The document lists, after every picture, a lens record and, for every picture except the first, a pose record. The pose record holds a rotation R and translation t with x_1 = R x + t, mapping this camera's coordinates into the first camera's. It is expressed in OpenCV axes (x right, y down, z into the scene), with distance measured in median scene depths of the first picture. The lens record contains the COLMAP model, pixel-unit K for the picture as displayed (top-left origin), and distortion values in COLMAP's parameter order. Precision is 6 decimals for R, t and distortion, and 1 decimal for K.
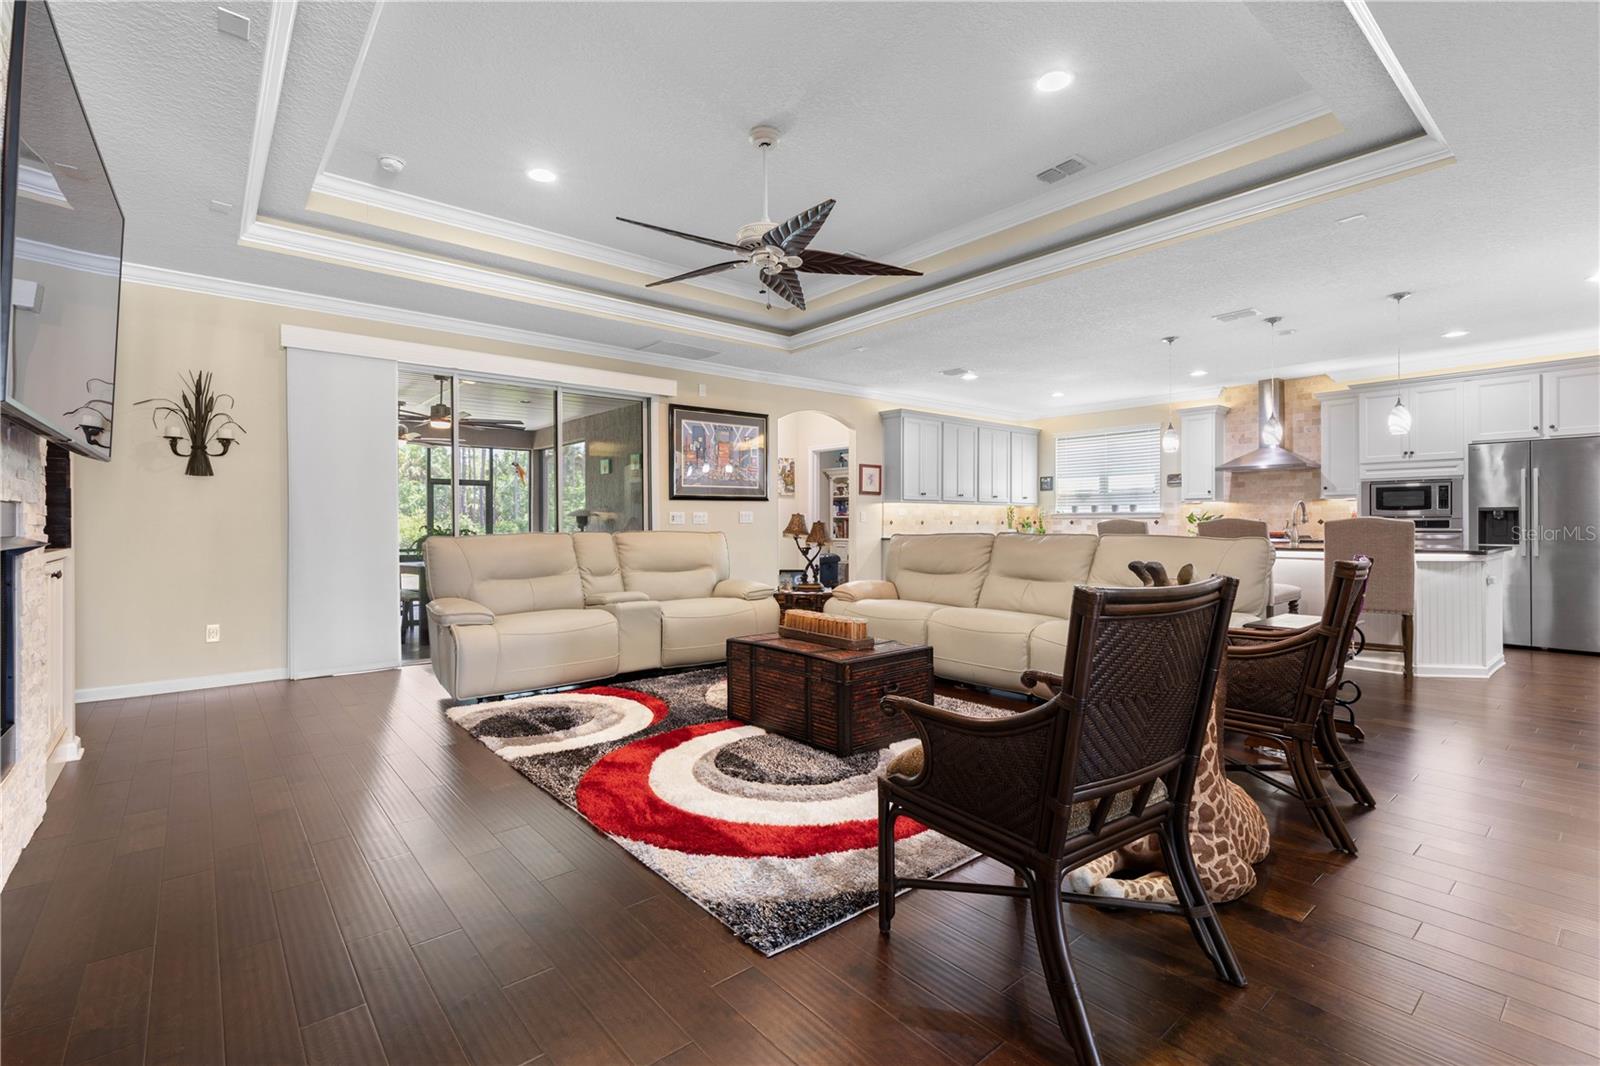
lens RADIAL K [[741.9, 0, 859.1], [0, 741.9, 517.7], [0, 0, 1]] dist [0.005209, -0.000959]
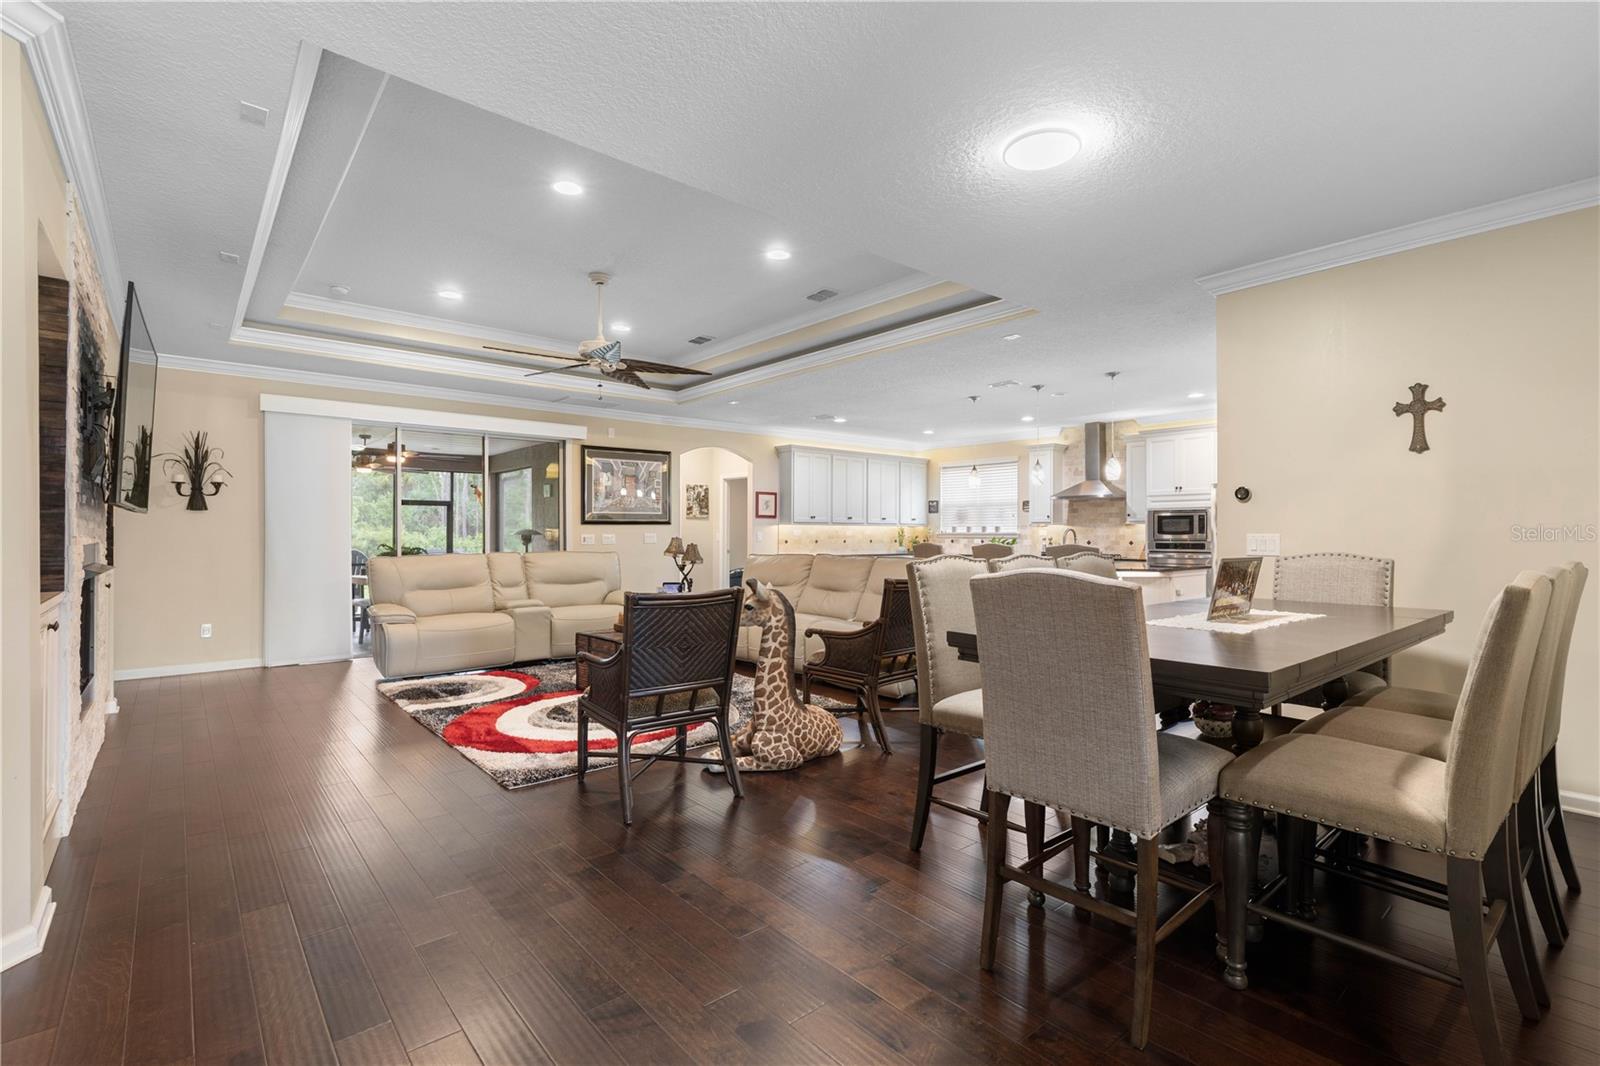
lens RADIAL K [[741.9, 0, 839.6], [0, 741.9, 523.4], [0, 0, 1]] dist [0.005209, -0.000959]
pose [[0.999996, 0.001420, -0.002530, 0.205459], [-0.001441, 0.999964, -0.008310, -0.019924], [0.002518, 0.008314, 0.999962, -0.254100]]
